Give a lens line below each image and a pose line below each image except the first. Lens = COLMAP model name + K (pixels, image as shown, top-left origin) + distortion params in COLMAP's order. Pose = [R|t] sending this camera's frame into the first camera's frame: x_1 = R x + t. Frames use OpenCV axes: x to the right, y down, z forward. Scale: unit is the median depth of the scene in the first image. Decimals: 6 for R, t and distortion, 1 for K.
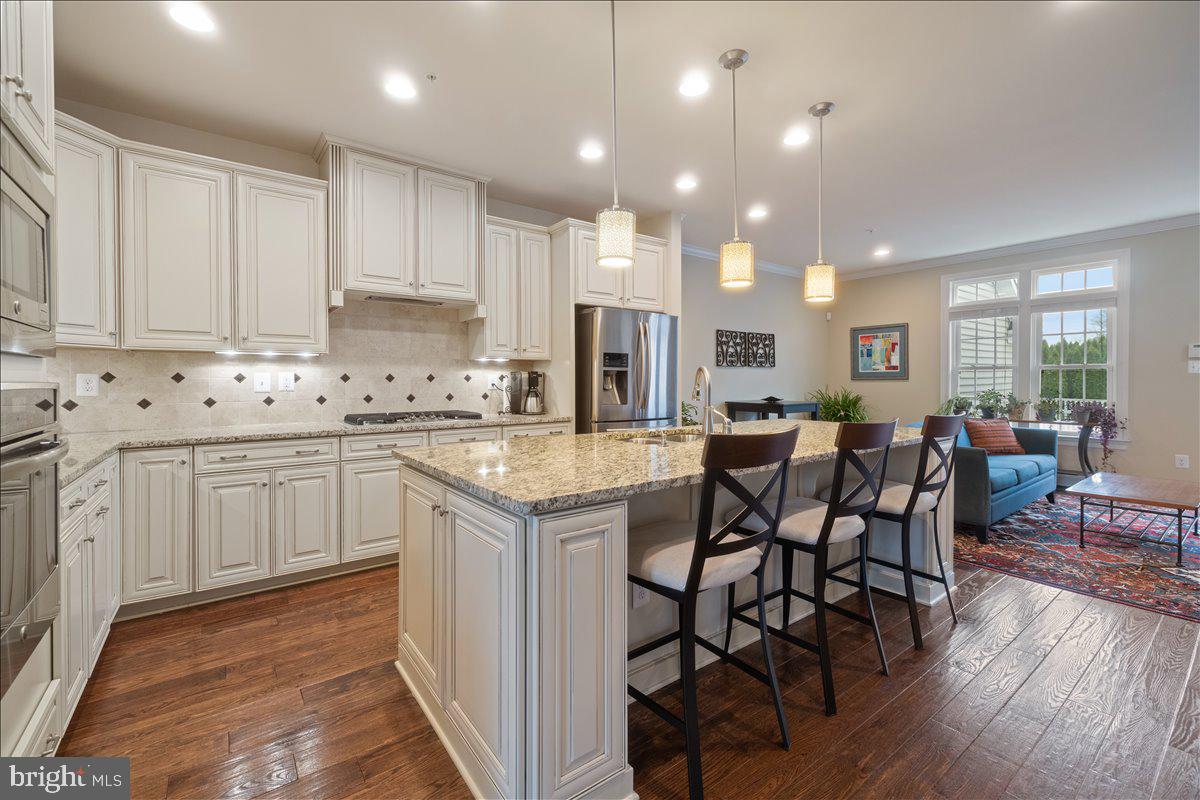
lens RADIAL K [[497.9, 0, 606.4], [0, 497.9, 393.0], [0, 0, 1]] dist [0.001789, 0.001377]
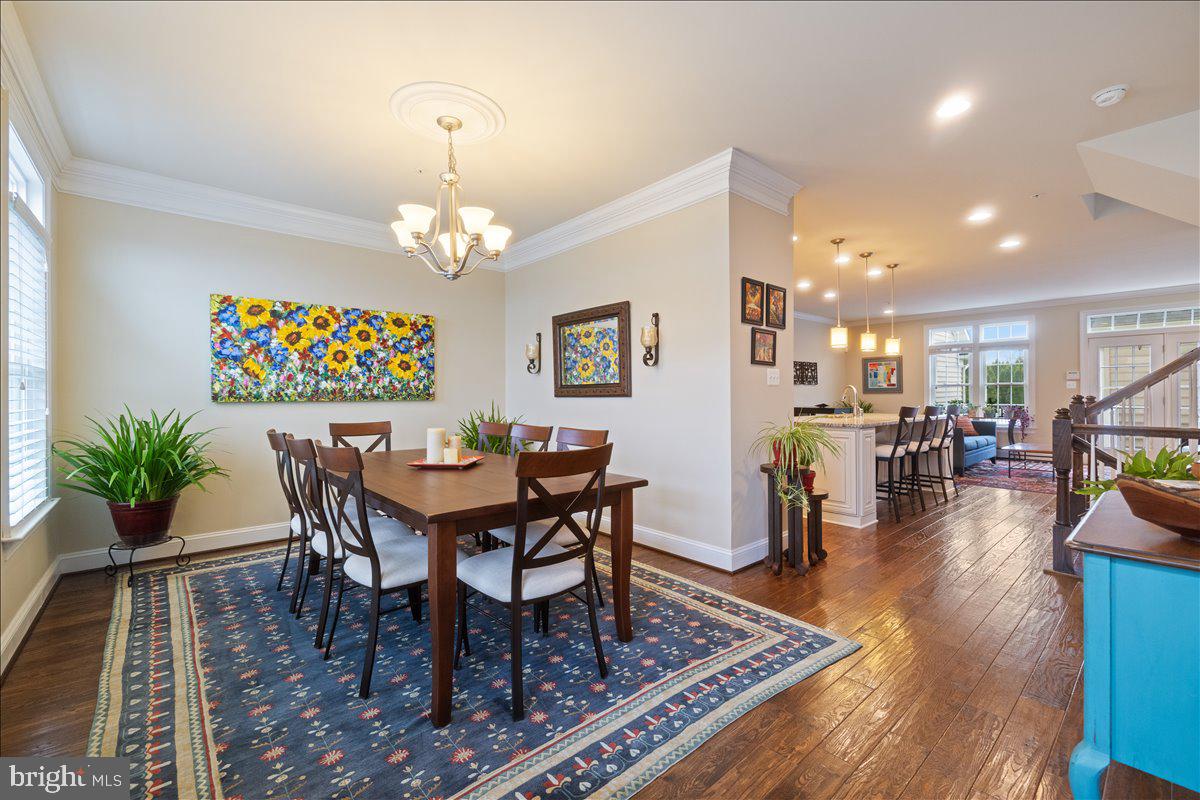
lens RADIAL K [[497.9, 0, 596.5], [0, 497.9, 404.8], [0, 0, 1]] dist [0.001789, 0.001377]
pose [[0.997816, -0.003682, 0.065950, -0.527746], [0.004286, 0.999950, -0.009027, 0.023831], [-0.065913, 0.009290, 0.997782, -0.563405]]
